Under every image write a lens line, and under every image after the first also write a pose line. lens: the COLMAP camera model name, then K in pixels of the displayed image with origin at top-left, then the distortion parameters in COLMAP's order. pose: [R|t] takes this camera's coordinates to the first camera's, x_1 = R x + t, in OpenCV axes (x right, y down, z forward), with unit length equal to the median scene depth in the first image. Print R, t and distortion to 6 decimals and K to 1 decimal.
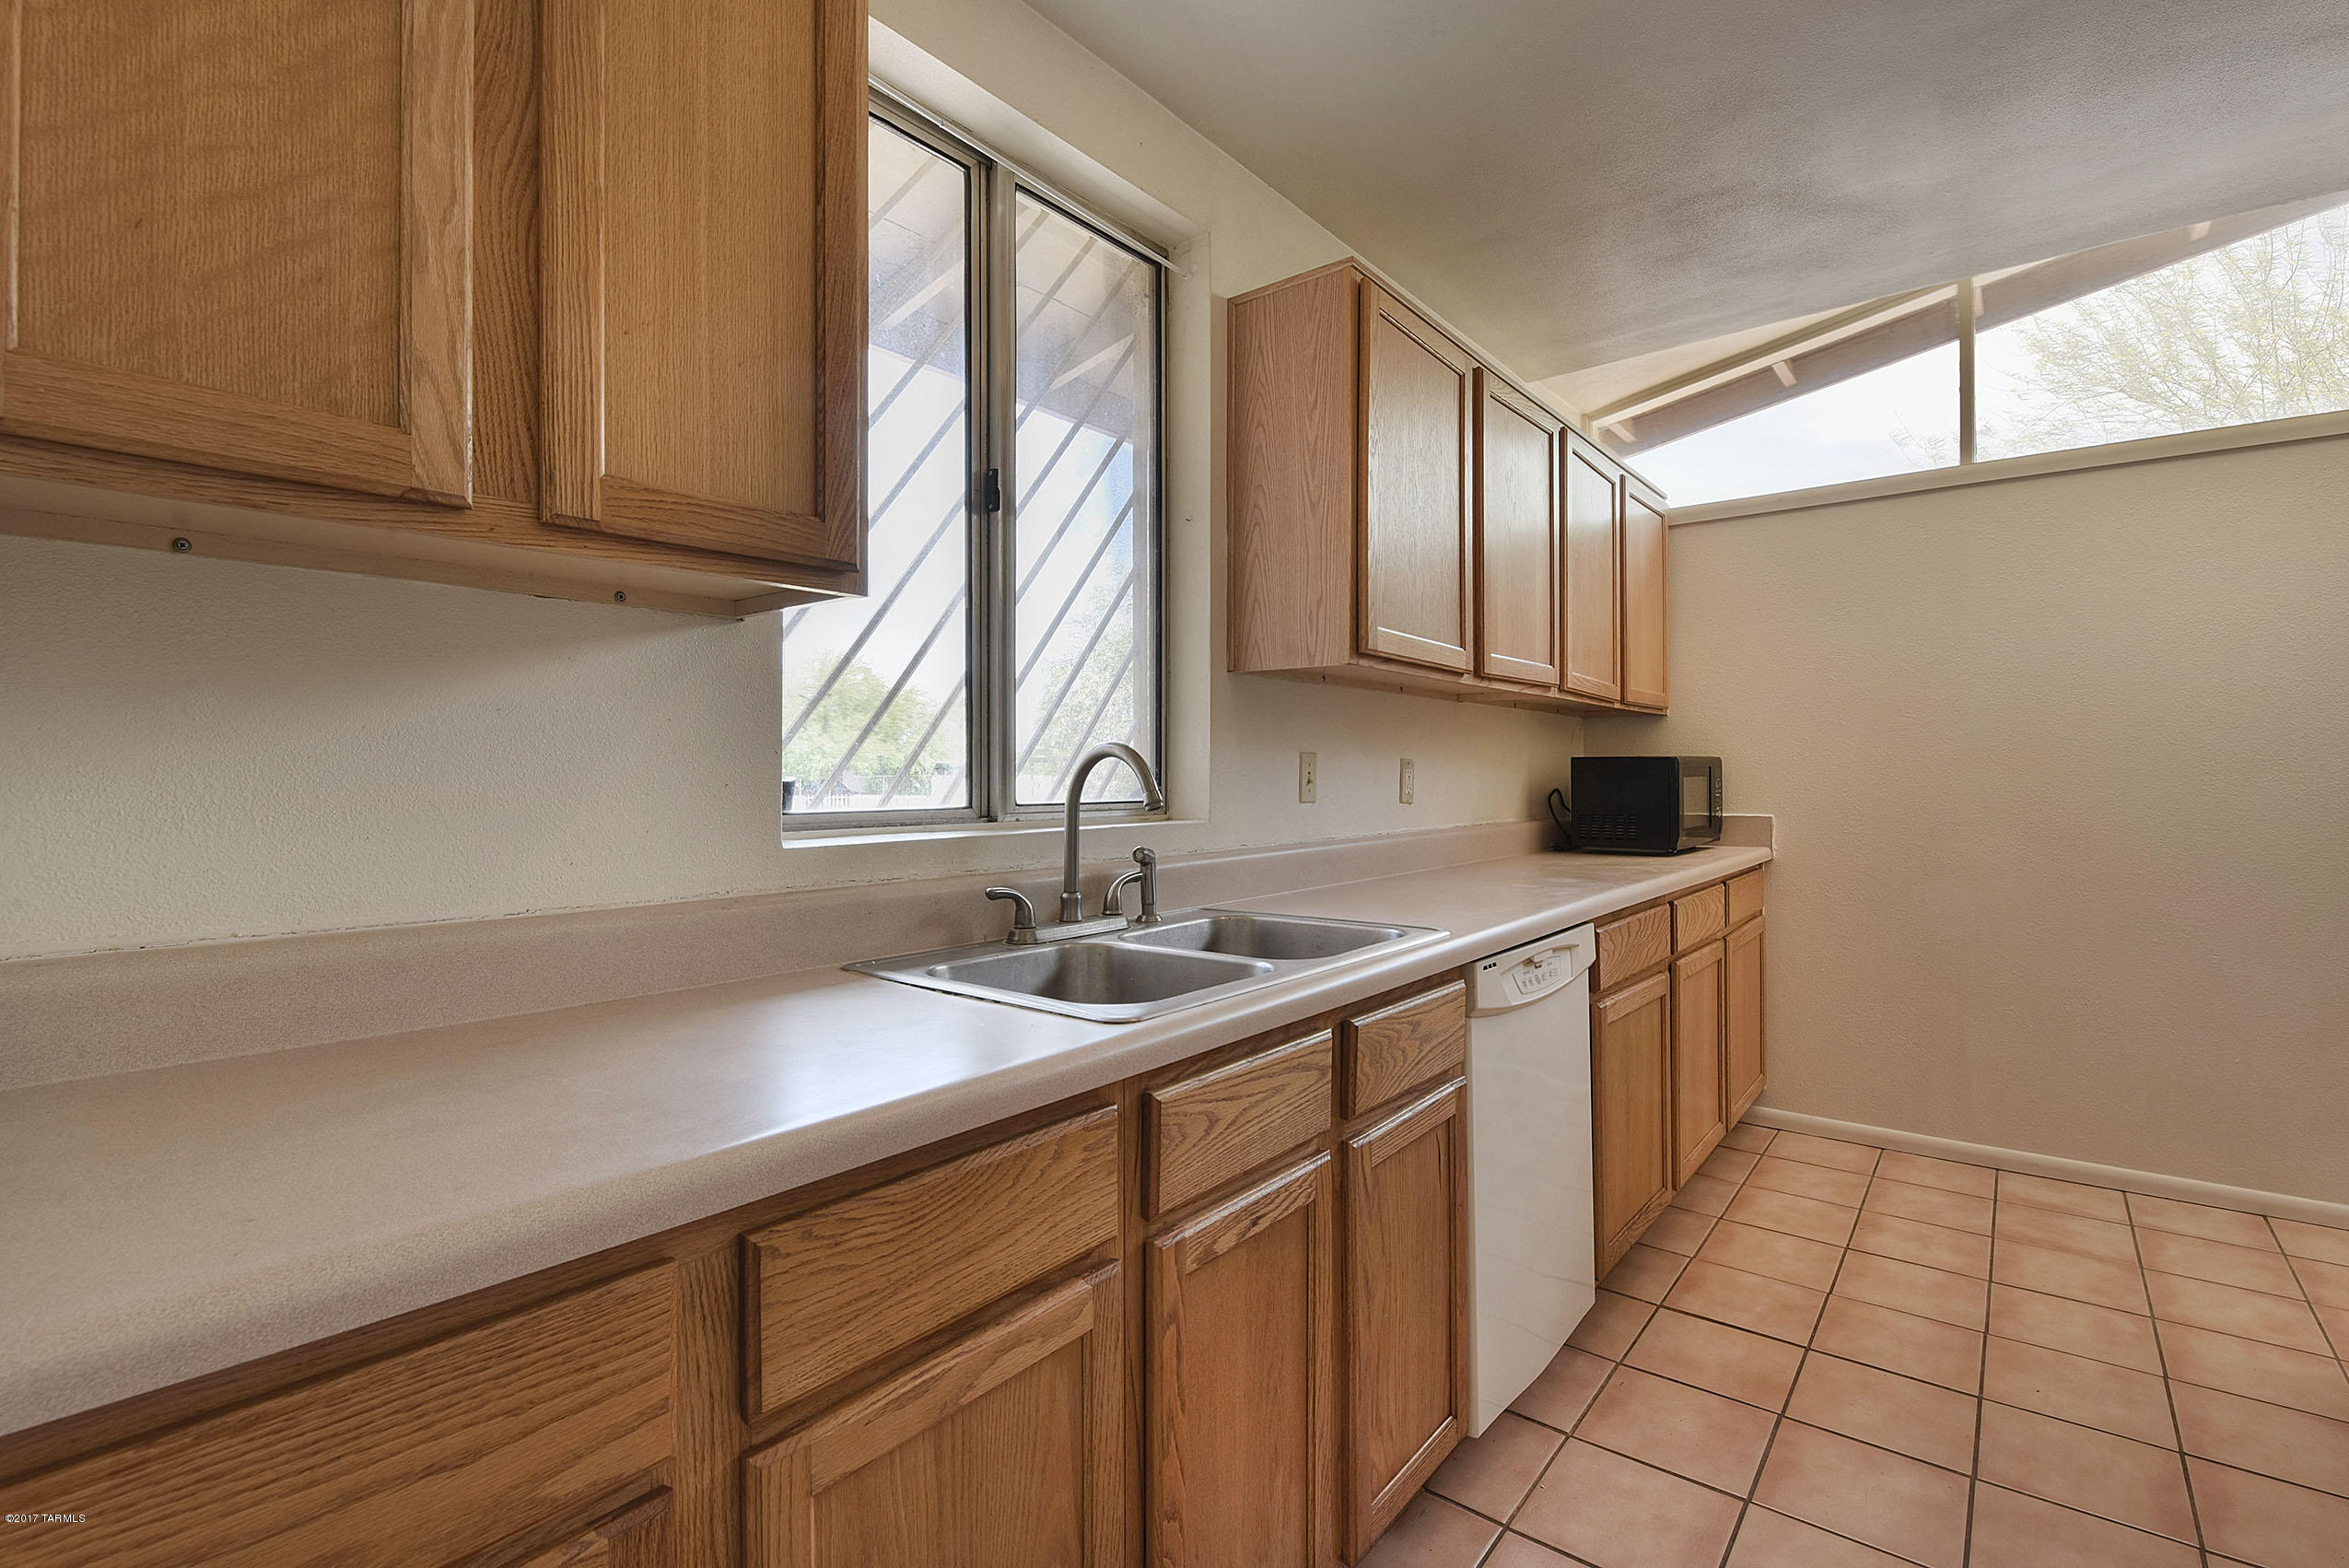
lens RADIAL K [[1079.4, 0, 1164.4], [0, 1079.4, 785.1], [0, 0, 1]] dist [-0.004863, -0.006562]
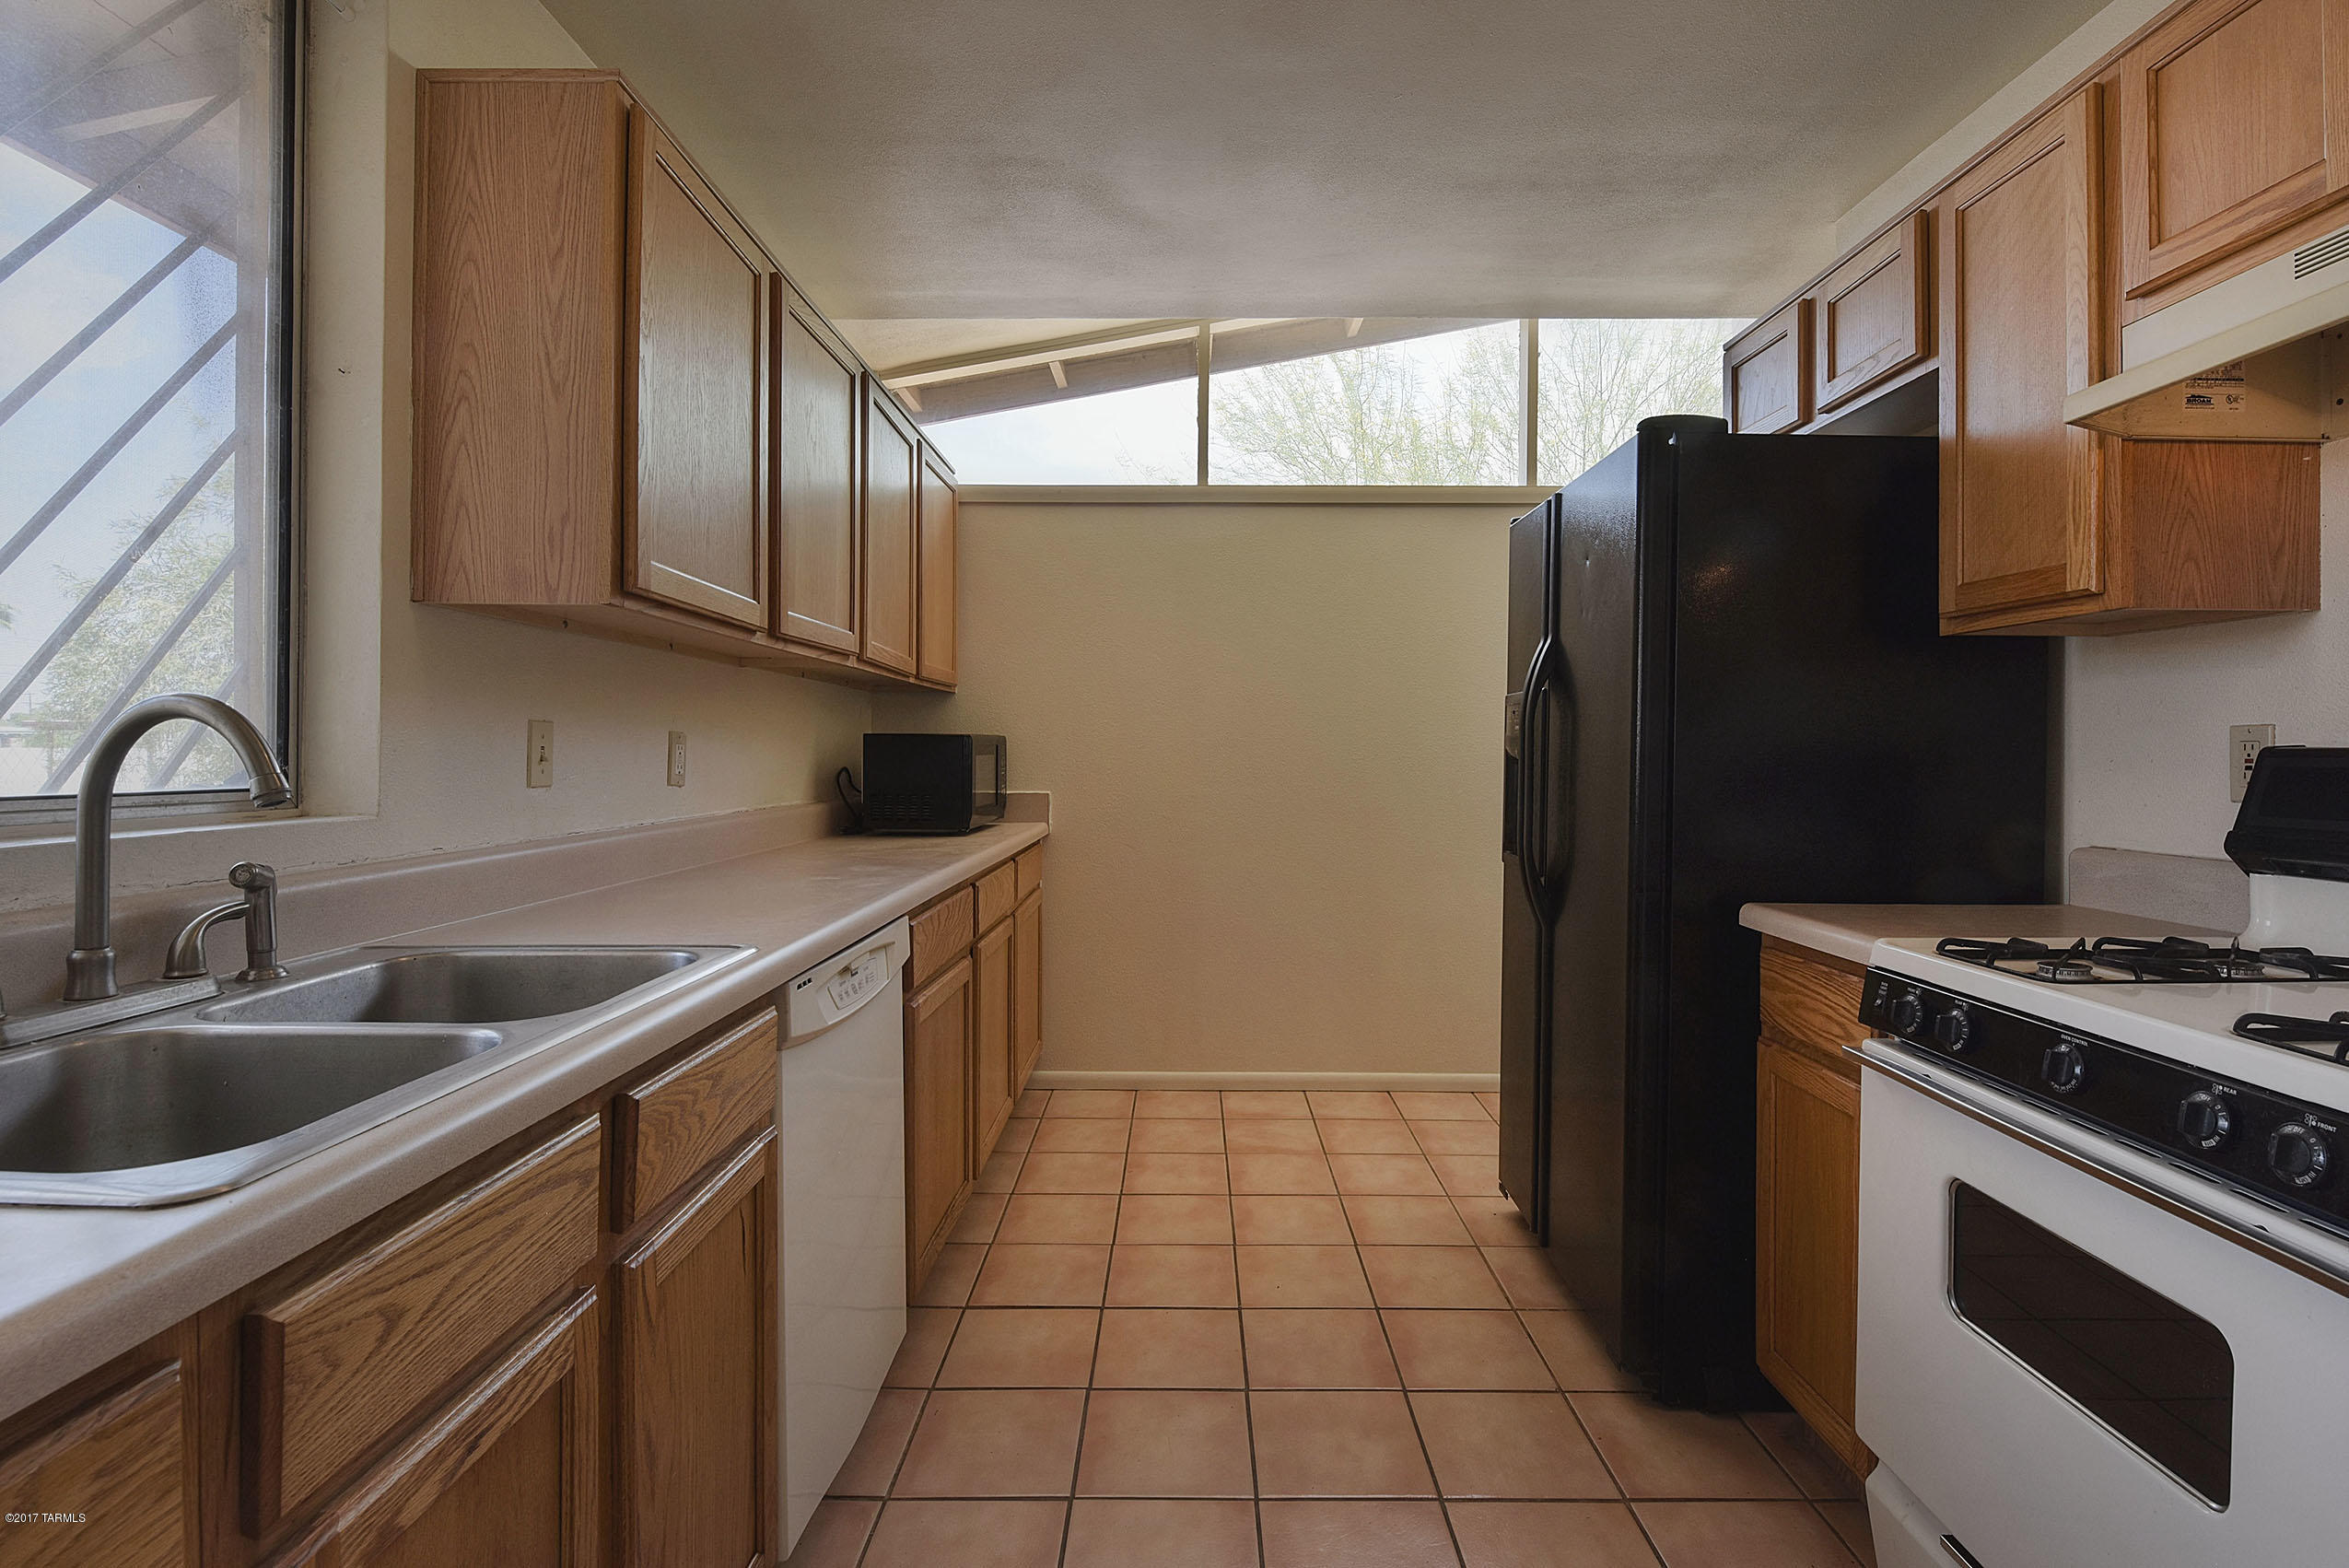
lens RADIAL K [[1079.4, 0, 1206.2], [0, 1079.4, 756.8], [0, 0, 1]] dist [-0.004863, -0.006562]
pose [[0.763138, 0.002787, 0.646229, 0.002411], [-0.000137, 0.999991, -0.004151, -0.002395], [-0.646235, 0.003080, 0.763132, 0.143675]]
